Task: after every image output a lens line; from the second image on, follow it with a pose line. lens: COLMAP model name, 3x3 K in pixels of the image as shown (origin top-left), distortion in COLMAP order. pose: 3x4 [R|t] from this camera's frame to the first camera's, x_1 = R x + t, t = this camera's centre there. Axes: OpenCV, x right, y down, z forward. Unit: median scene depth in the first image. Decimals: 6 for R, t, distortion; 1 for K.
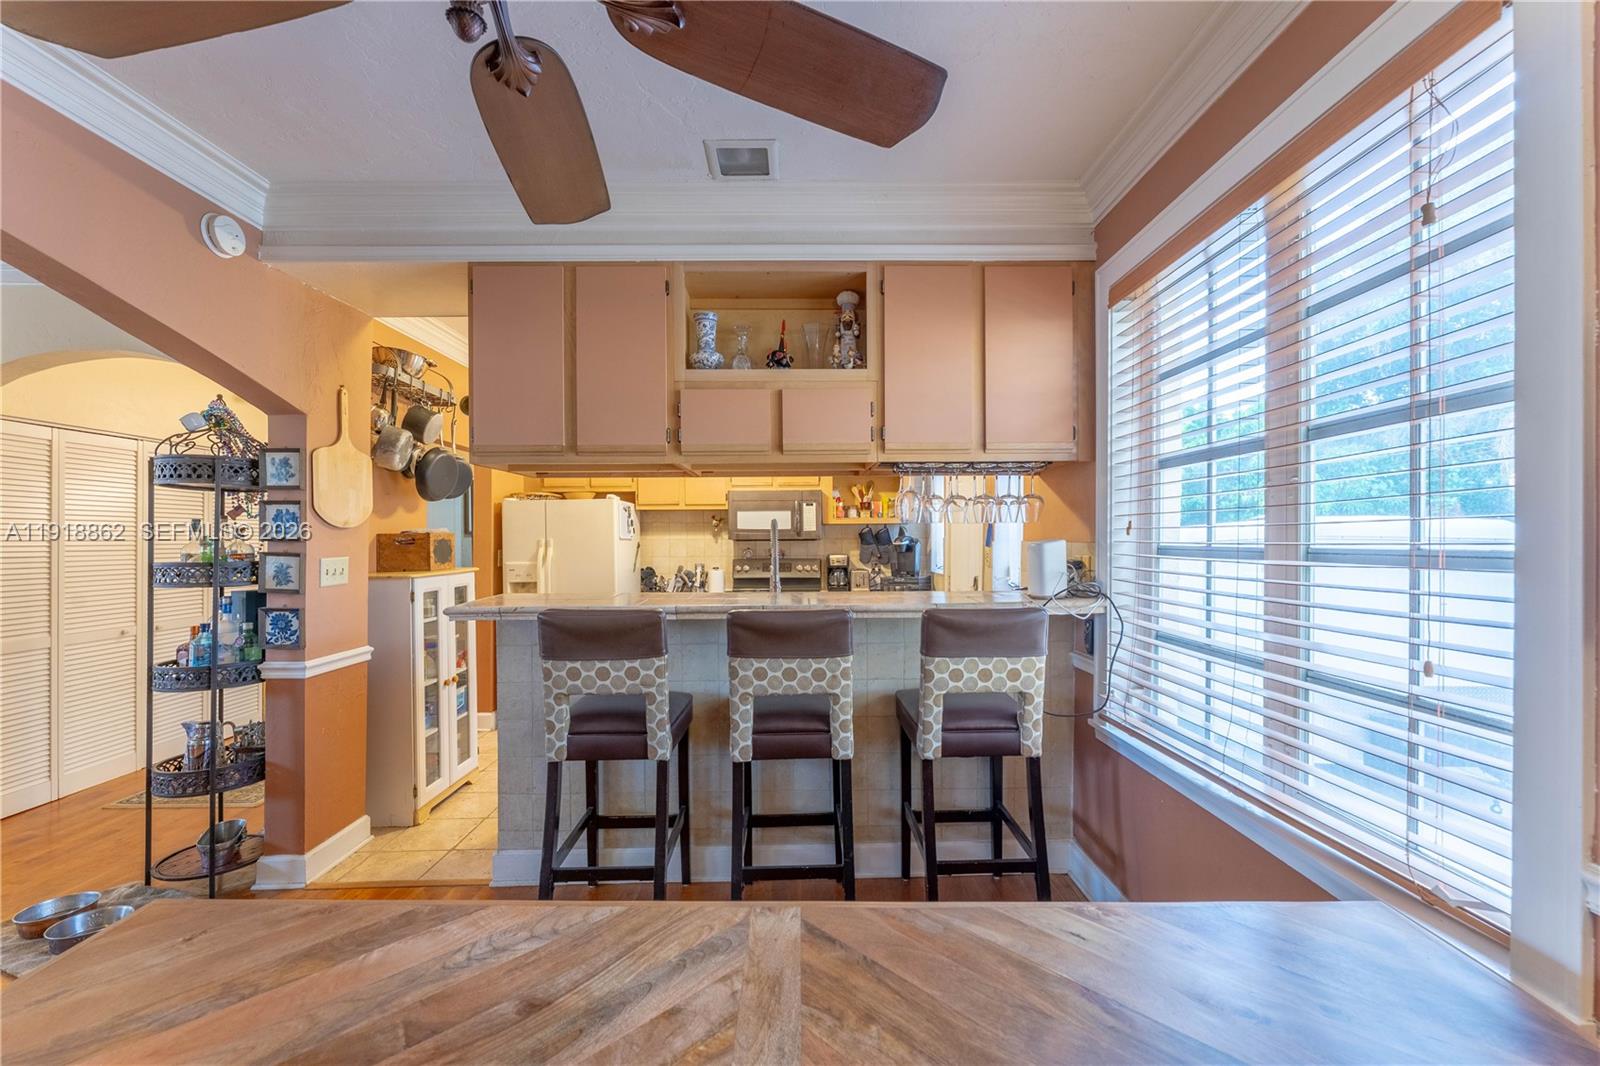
lens RADIAL K [[659.7, 0, 815.3], [0, 659.7, 535.7], [0, 0, 1]] dist [-0.003806, -0.000080]
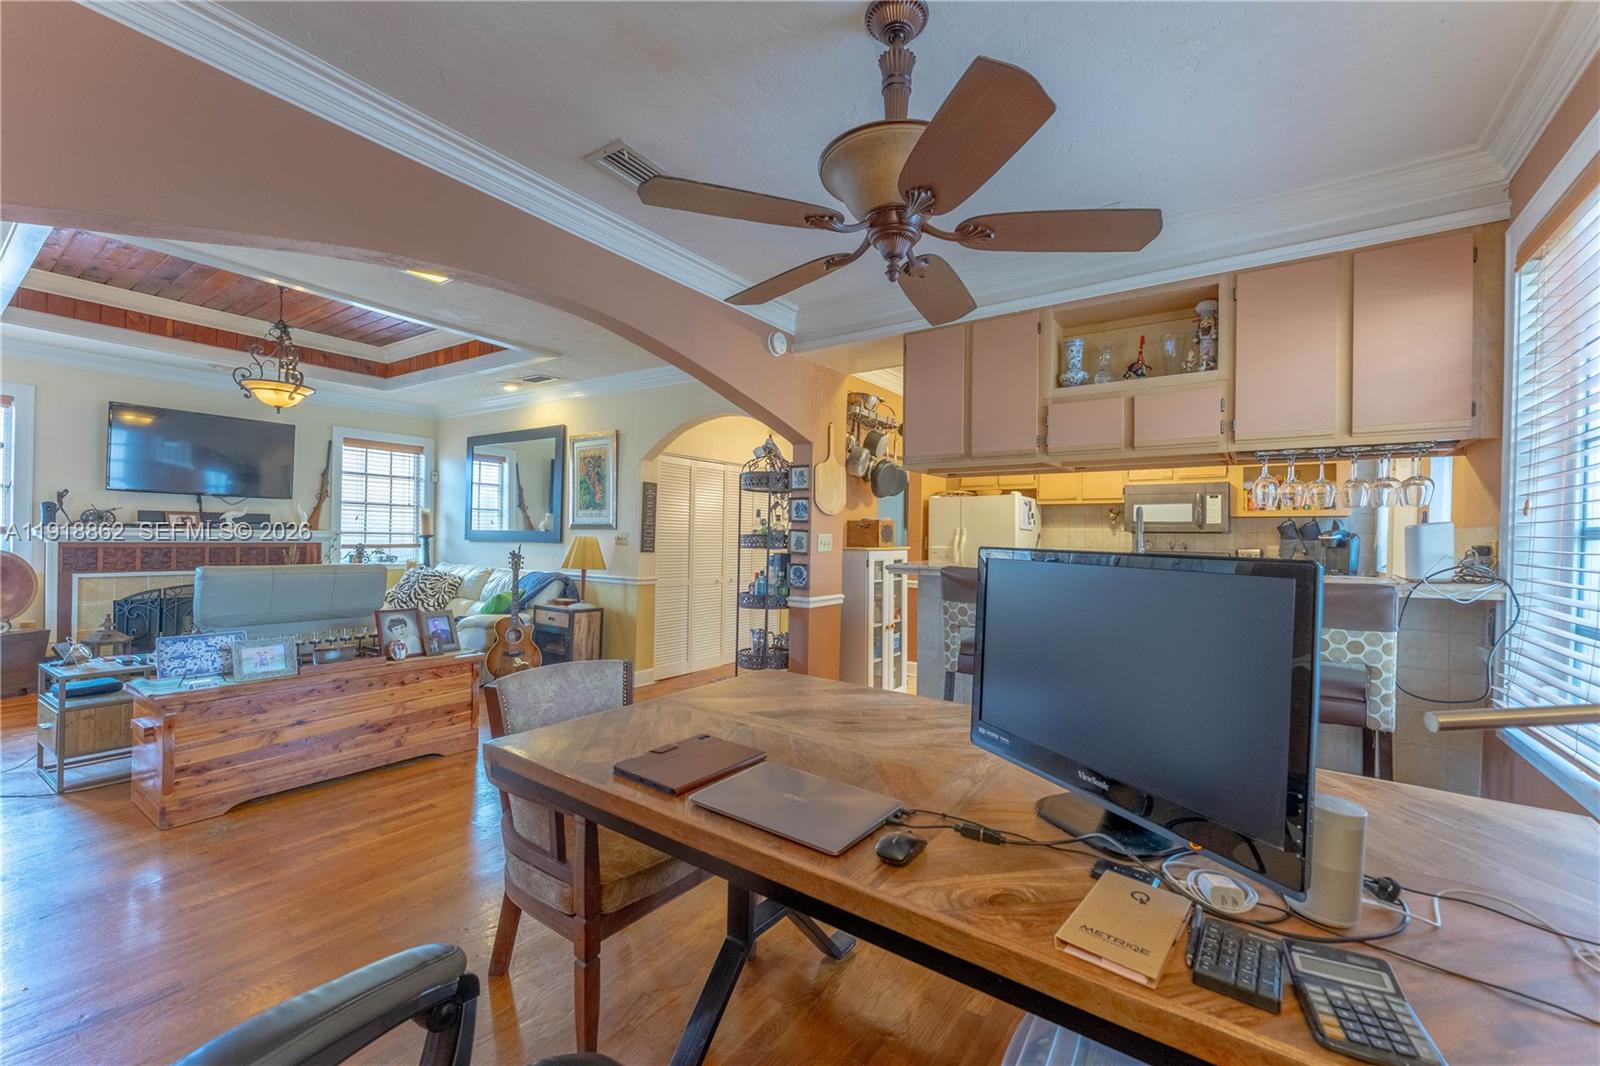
lens RADIAL K [[659.7, 0, 815.3], [0, 659.7, 535.7], [0, 0, 1]] dist [-0.003806, -0.000080]
pose [[0.808950, 0.015088, -0.587684, 0.174923], [-0.016510, 0.999859, 0.002945, 0.035199], [0.587646, 0.007320, 0.809085, -0.287727]]
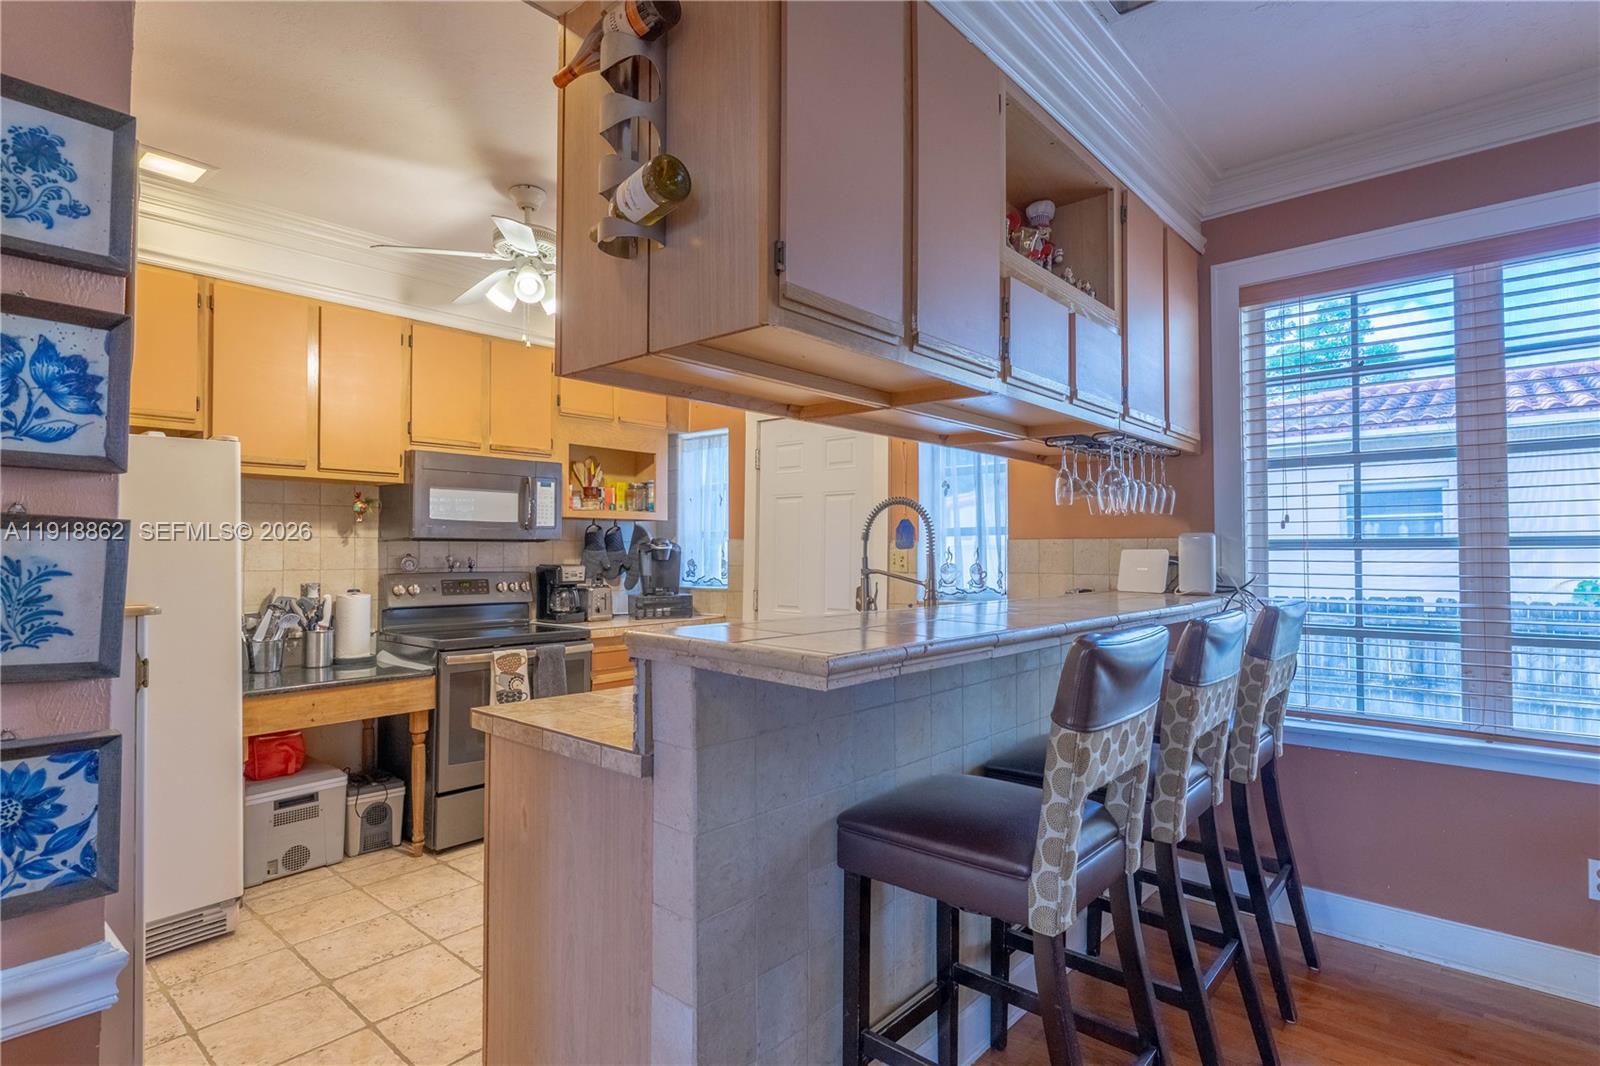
lens RADIAL K [[816.9, 0, 800.0], [0, 816.9, 533.0], [0, 0, 1]] dist [-0.000592, -0.000201]
pose [[0.676300, 0.021147, 0.736323, -0.825946], [-0.001754, 0.999631, -0.027098, 0.039874], [-0.736624, 0.017035, 0.676088, 0.579082]]
